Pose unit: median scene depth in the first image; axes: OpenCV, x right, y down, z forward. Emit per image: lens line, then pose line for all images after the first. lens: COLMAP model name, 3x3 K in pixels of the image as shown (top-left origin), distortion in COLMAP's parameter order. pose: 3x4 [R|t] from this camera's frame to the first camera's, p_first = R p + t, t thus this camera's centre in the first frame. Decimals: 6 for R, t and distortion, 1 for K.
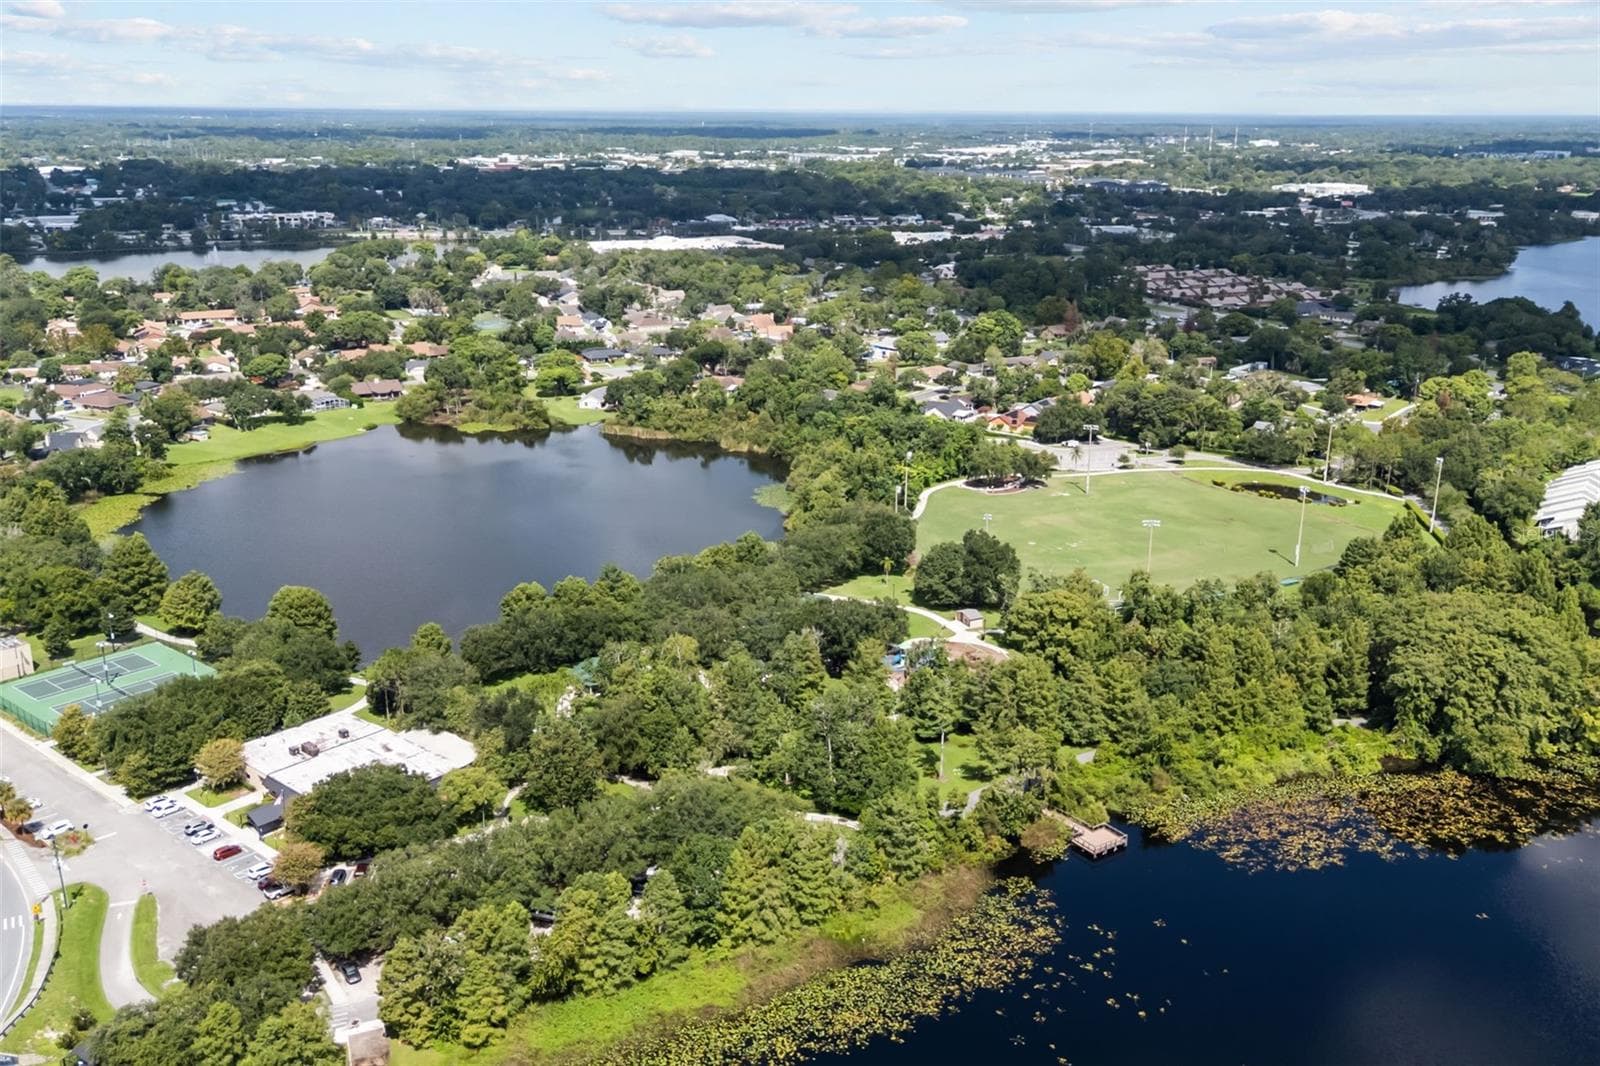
lens RADIAL K [[1384.6, 0, 800.0], [0, 1384.6, 533.0], [0, 0, 1]] dist [0.046074, -0.062081]
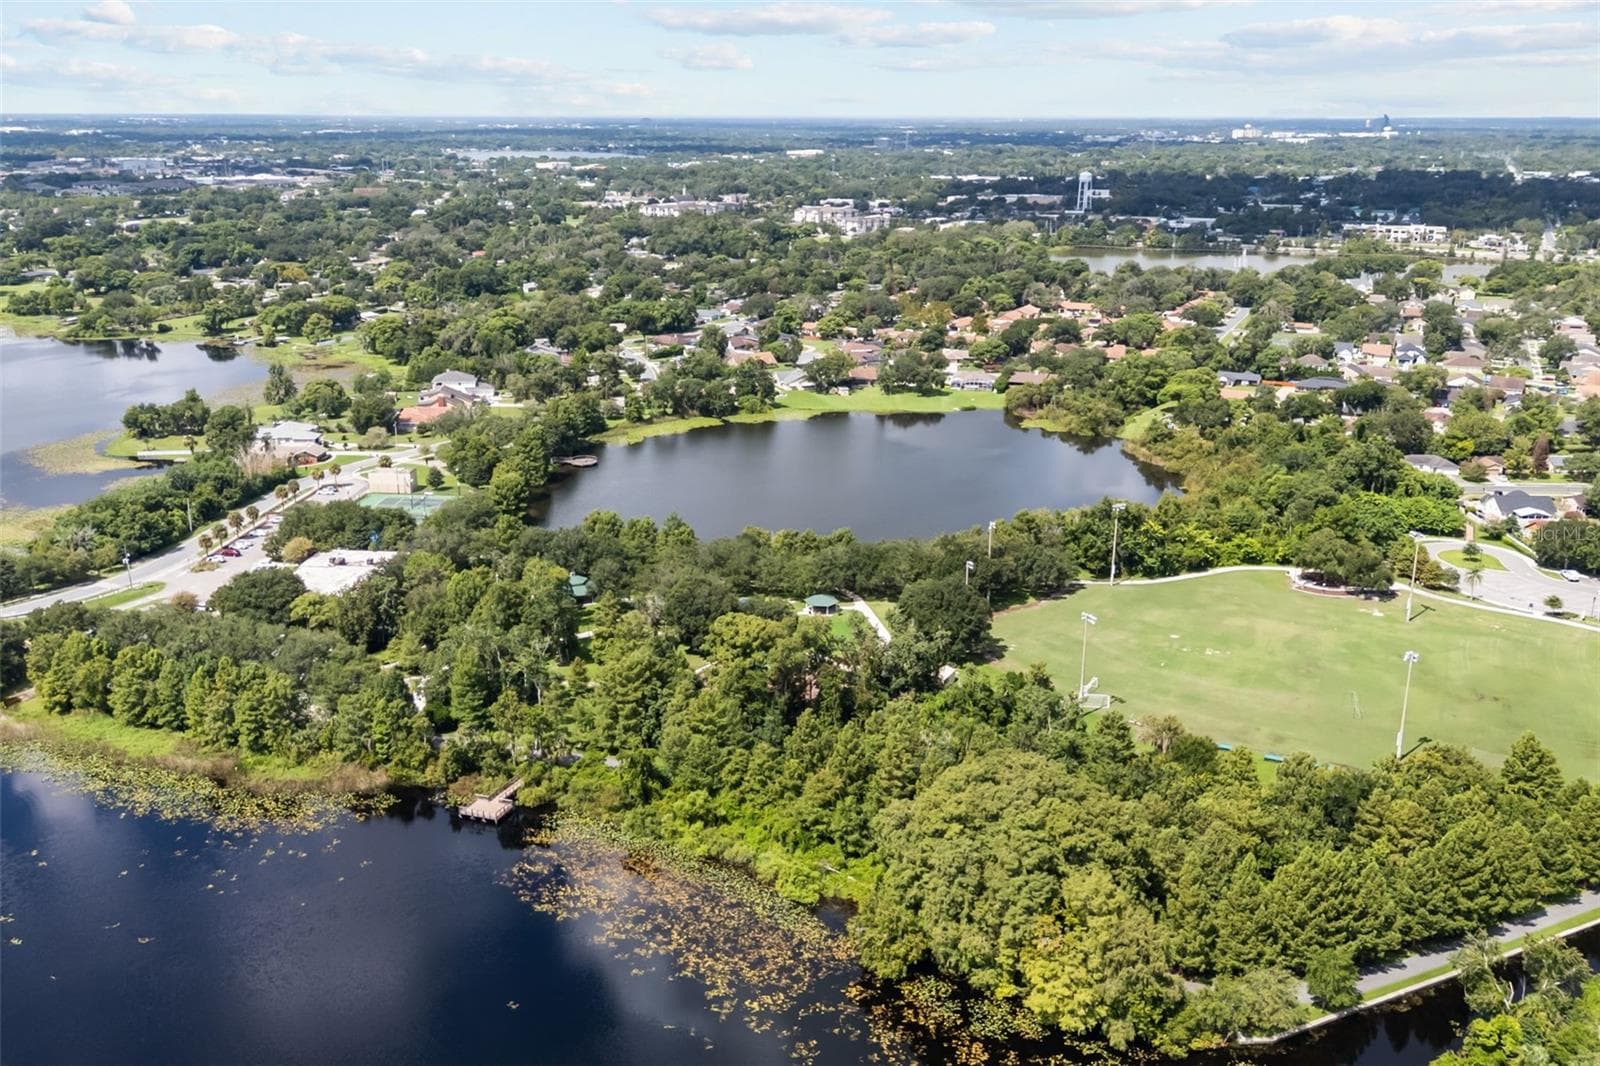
lens RADIAL K [[1384.6, 0, 800.0], [0, 1384.6, 533.0], [0, 0, 1]] dist [0.046074, -0.062081]
pose [[0.613534, 0.232747, -0.754590, 0.481134], [-0.238543, 0.965561, 0.103867, -0.063324], [0.752777, 0.116276, 0.647924, 0.207098]]
